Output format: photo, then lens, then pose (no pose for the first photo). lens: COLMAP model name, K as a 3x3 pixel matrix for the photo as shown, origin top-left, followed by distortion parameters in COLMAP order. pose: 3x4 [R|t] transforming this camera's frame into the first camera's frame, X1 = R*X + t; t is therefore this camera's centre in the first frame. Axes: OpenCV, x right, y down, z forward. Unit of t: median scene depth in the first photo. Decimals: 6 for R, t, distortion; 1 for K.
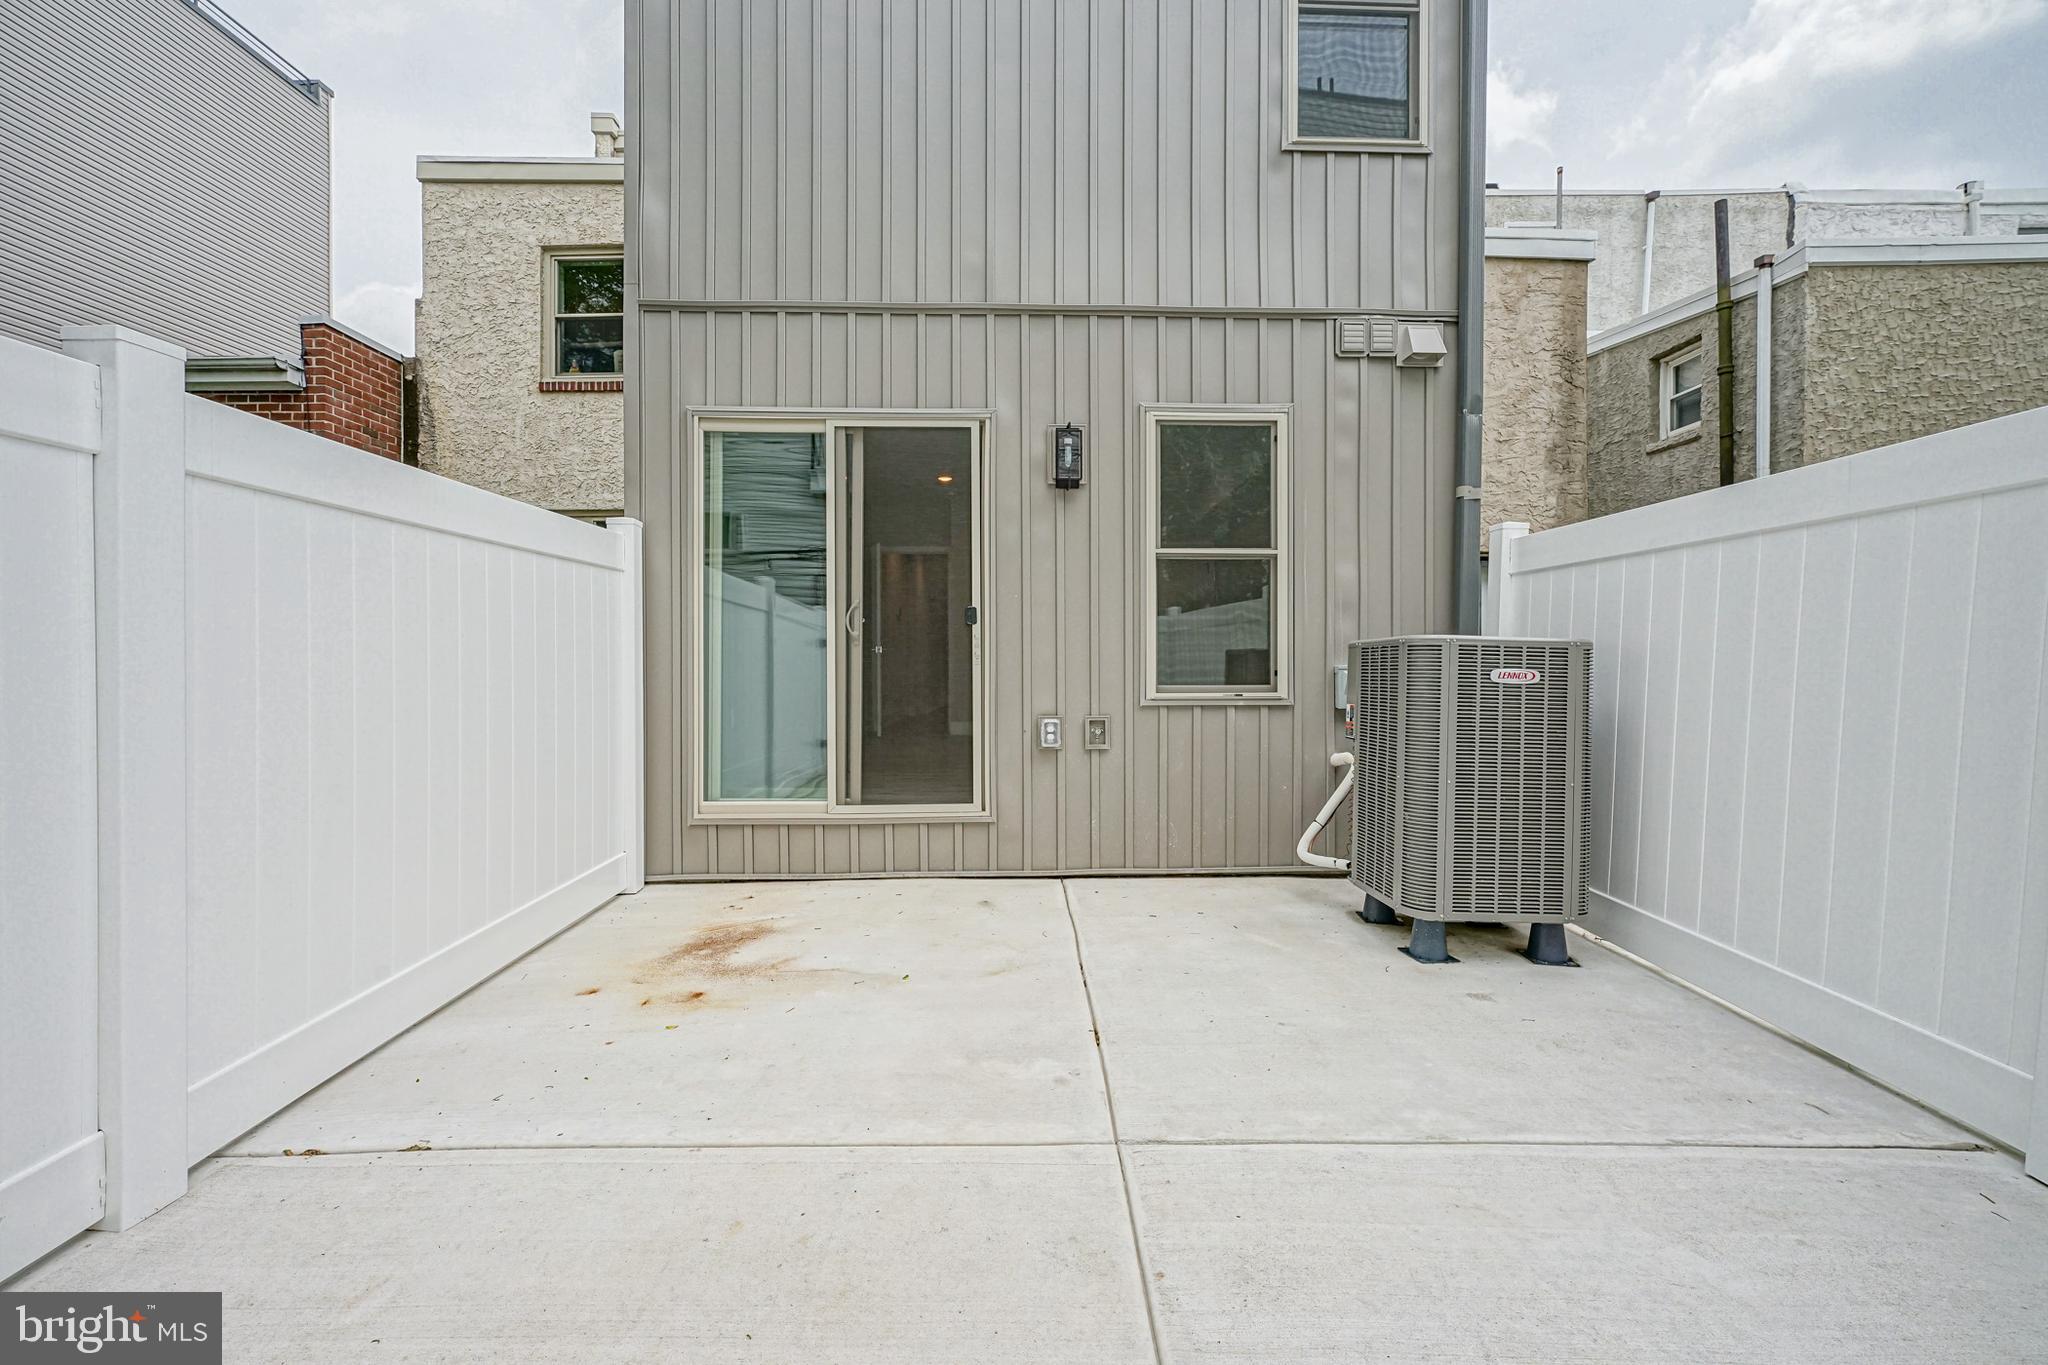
lens RADIAL K [[798.8, 0, 1025.5], [0, 798.8, 669.0], [0, 0, 1]] dist [-0.003515, 0.001074]
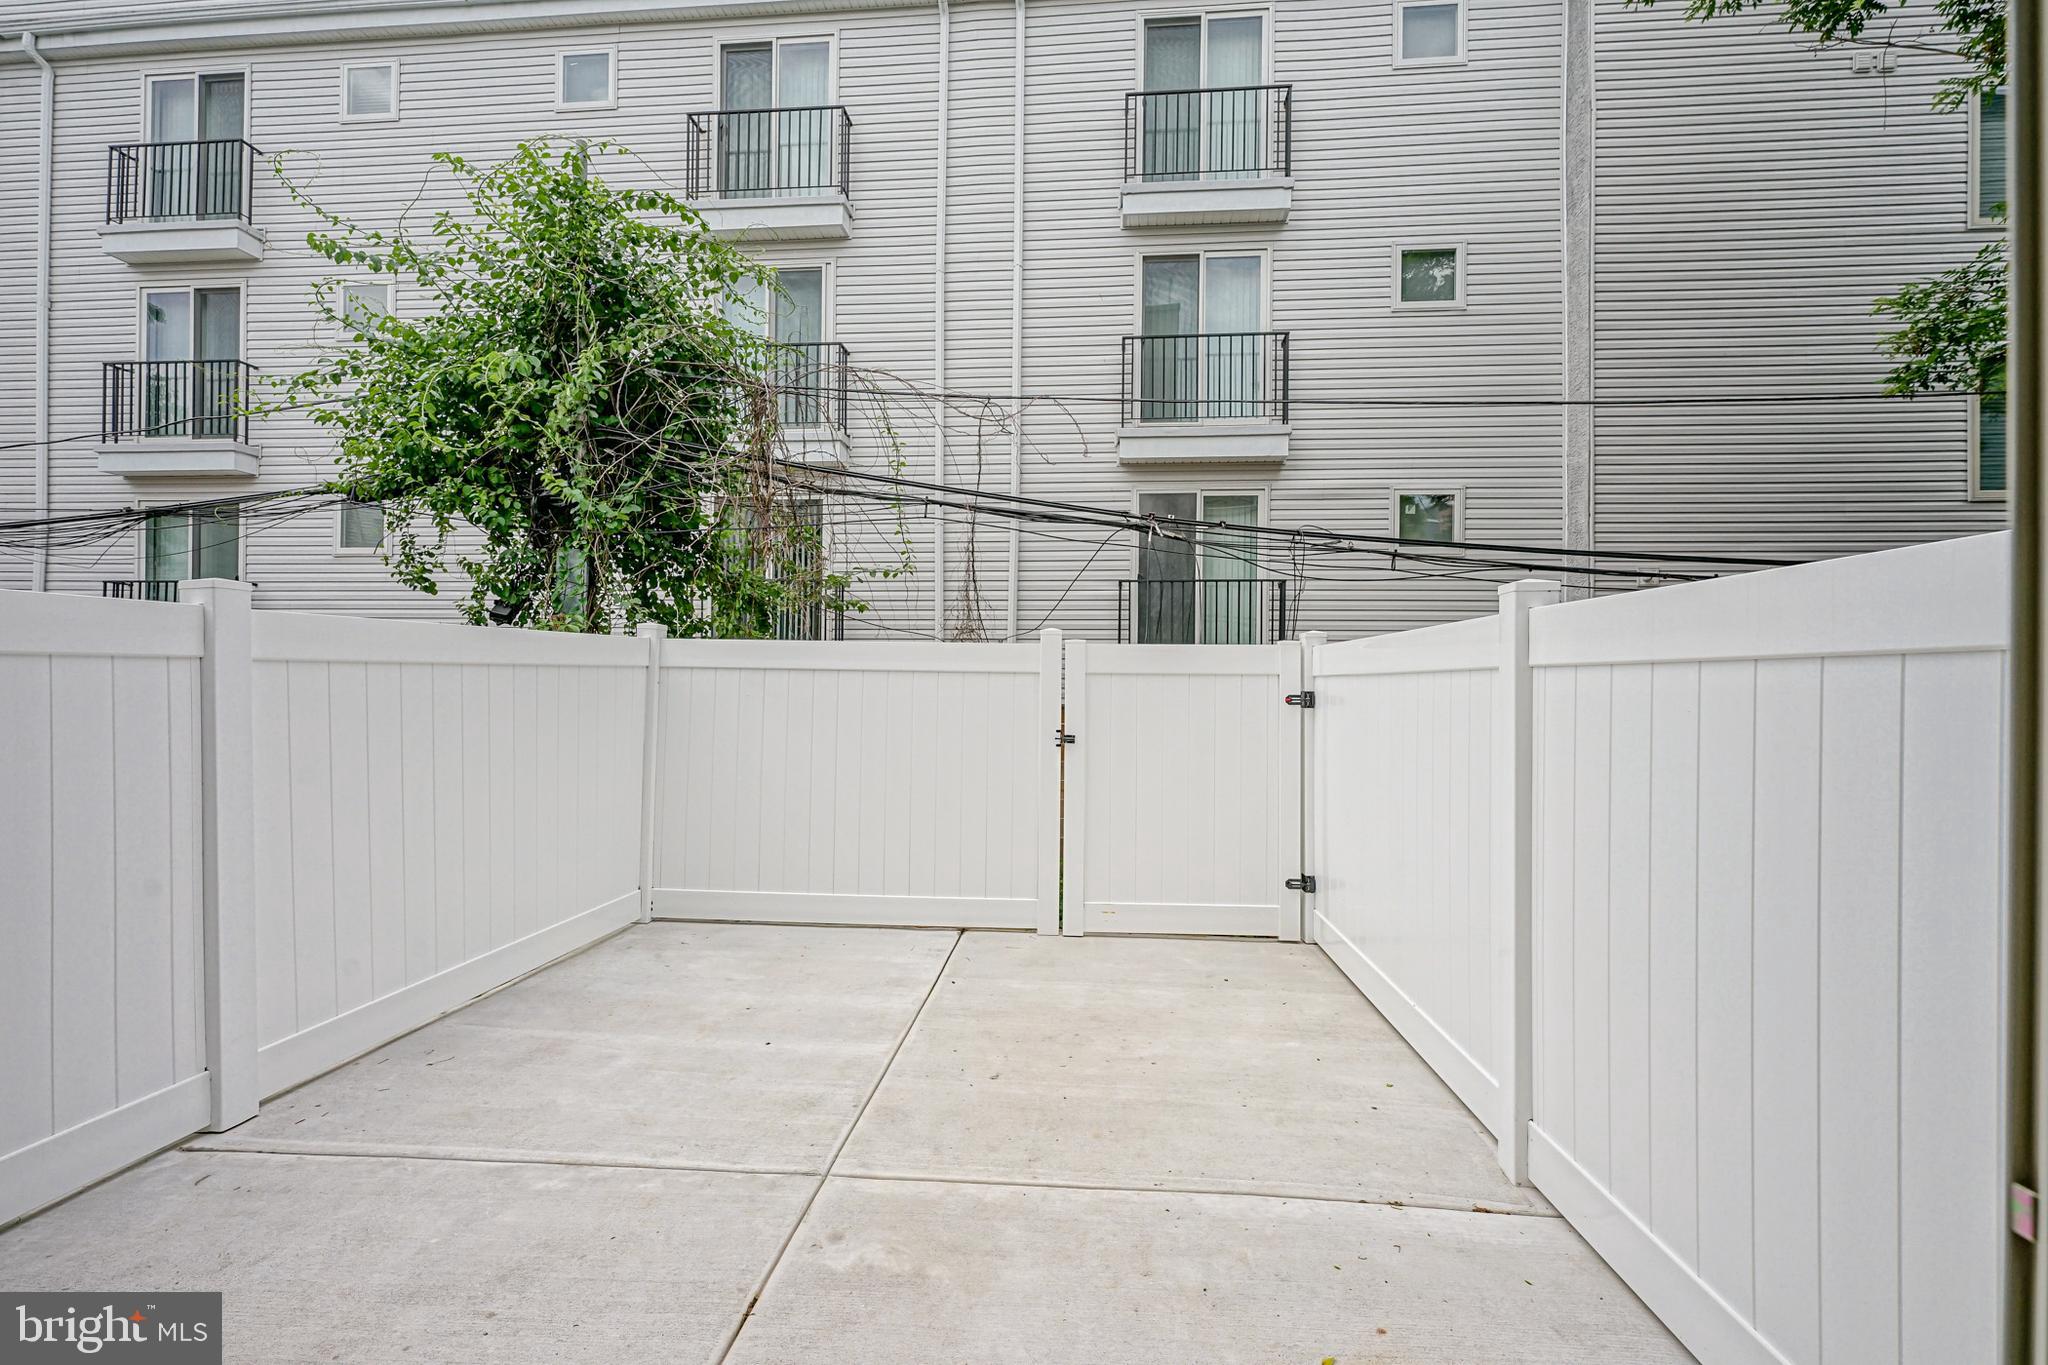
lens RADIAL K [[798.8, 0, 1026.5], [0, 798.8, 685.5], [0, 0, 1]] dist [-0.003515, 0.001074]
pose [[-0.995665, -0.005250, 0.092865, -0.287338], [-0.003569, 0.999827, 0.018266, -0.184046], [-0.092945, 0.017856, -0.995511, 2.034922]]
